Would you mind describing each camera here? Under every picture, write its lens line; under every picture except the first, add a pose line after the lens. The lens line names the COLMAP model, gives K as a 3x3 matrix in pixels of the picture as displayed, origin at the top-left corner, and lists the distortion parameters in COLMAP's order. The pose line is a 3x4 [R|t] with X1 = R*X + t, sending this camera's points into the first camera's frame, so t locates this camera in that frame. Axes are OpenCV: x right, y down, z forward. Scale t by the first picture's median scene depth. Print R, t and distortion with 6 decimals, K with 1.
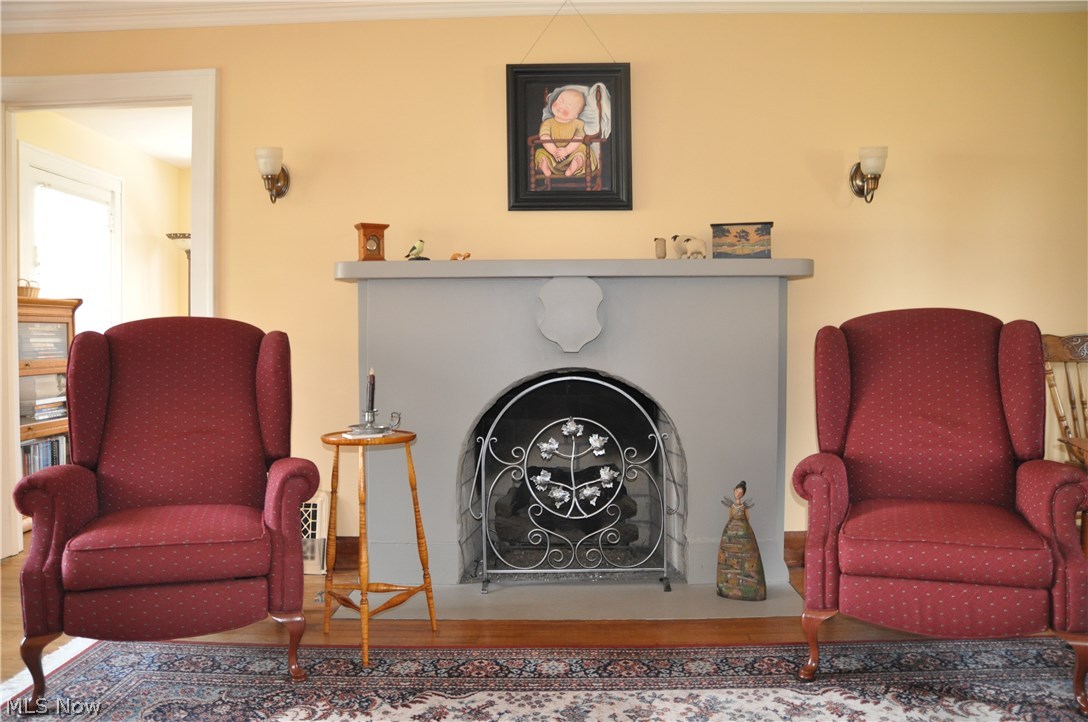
lens RADIAL K [[784.6, 0, 544.0], [0, 784.6, 361.0], [0, 0, 1]] dist [-0.108649, 0.065957]
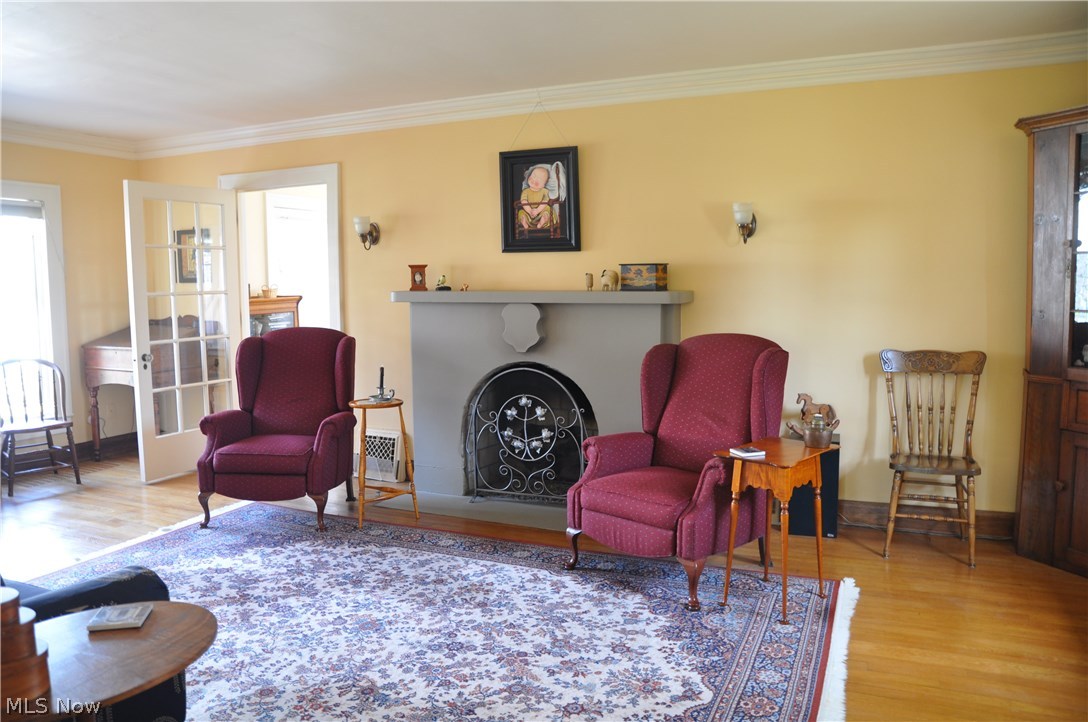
lens RADIAL K [[786.1, 0, 544.0], [0, 786.1, 361.0], [0, 0, 1]] dist [-0.068023, 0.000345]
pose [[0.920044, 0.039034, -0.389866, 0.659762], [-0.006227, 0.996356, 0.085063, -0.122792], [0.391766, -0.075834, 0.916934, -0.377800]]
